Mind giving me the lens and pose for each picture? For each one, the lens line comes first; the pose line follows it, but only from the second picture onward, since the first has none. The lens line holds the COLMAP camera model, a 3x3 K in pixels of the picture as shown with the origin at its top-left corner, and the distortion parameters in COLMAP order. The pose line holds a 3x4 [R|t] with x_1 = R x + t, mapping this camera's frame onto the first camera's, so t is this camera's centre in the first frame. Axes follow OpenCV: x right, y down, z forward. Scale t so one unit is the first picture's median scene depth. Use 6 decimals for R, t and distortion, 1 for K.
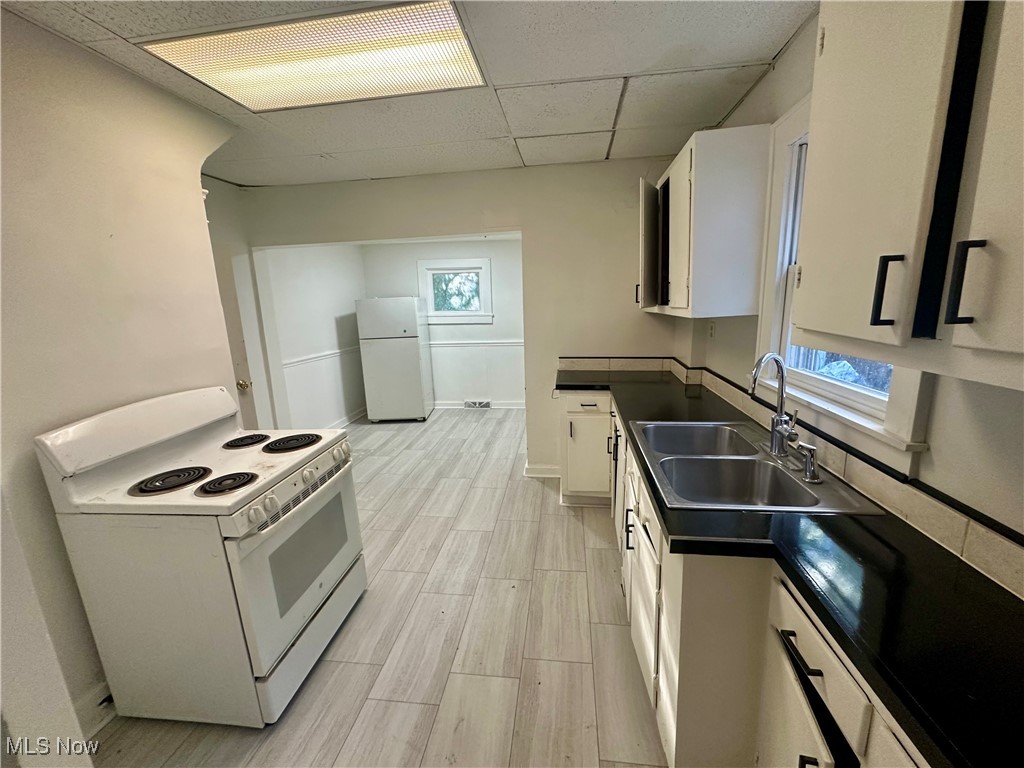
lens RADIAL K [[407.9, 0, 513.9], [0, 407.9, 385.2], [0, 0, 1]] dist [-0.002445, 0.000375]
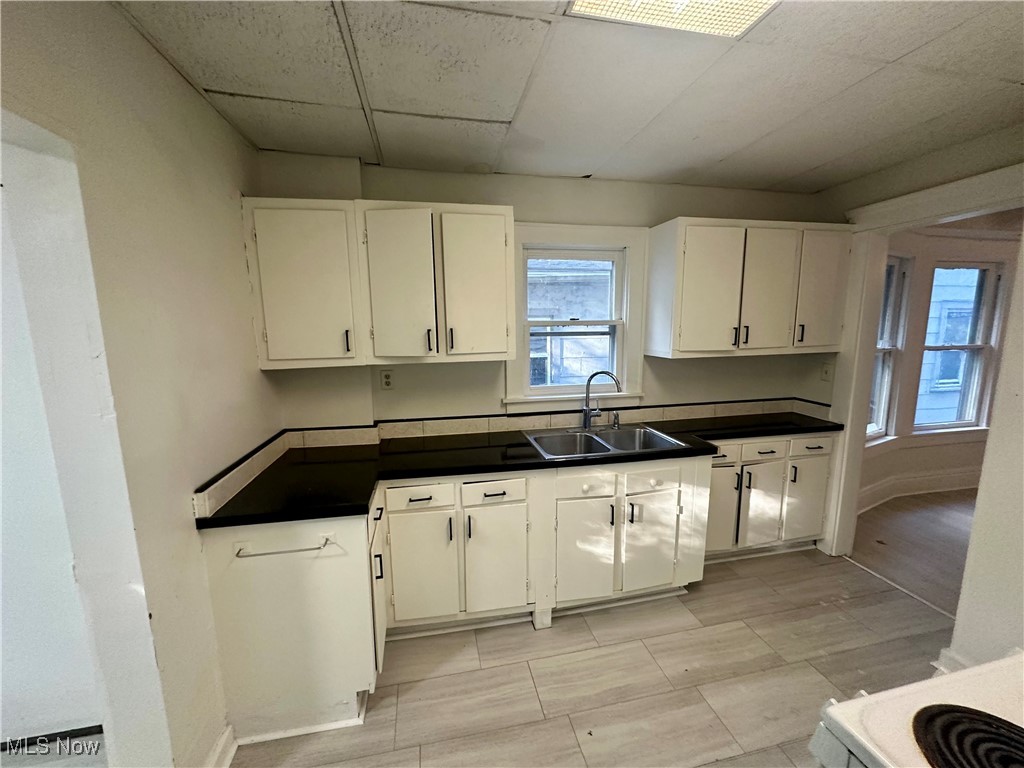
lens RADIAL K [[406.8, 0, 512.0], [0, 406.8, 384.0], [0, 0, 1]] dist [-0.005448, 0.000209]
pose [[-0.333217, -0.093170, 0.938235, -0.633264], [0.221848, 0.959419, 0.174063, -0.287580], [-0.916379, 0.266146, -0.299026, 1.295438]]
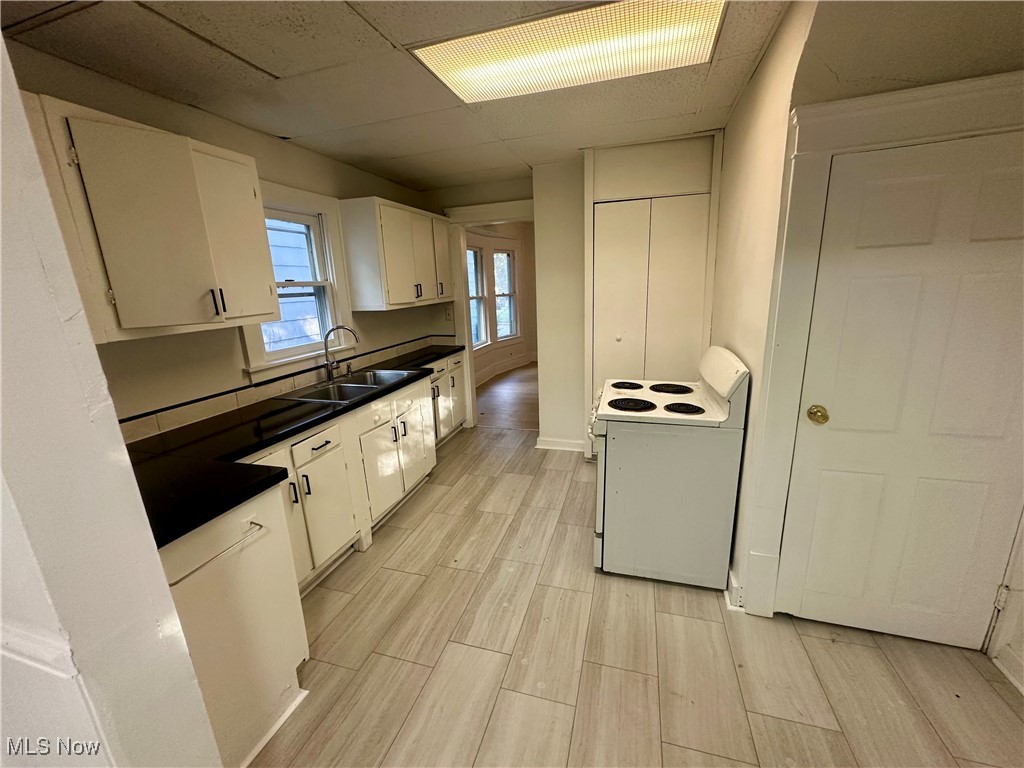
lens RADIAL K [[407.9, 0, 513.9], [0, 407.9, 385.2], [0, 0, 1]] dist [-0.002445, 0.000375]
pose [[-0.983322, 0.036655, 0.178140, -0.397598], [0.111811, 0.894354, 0.433162, -0.405255], [-0.143443, 0.445856, -0.883536, 1.893565]]
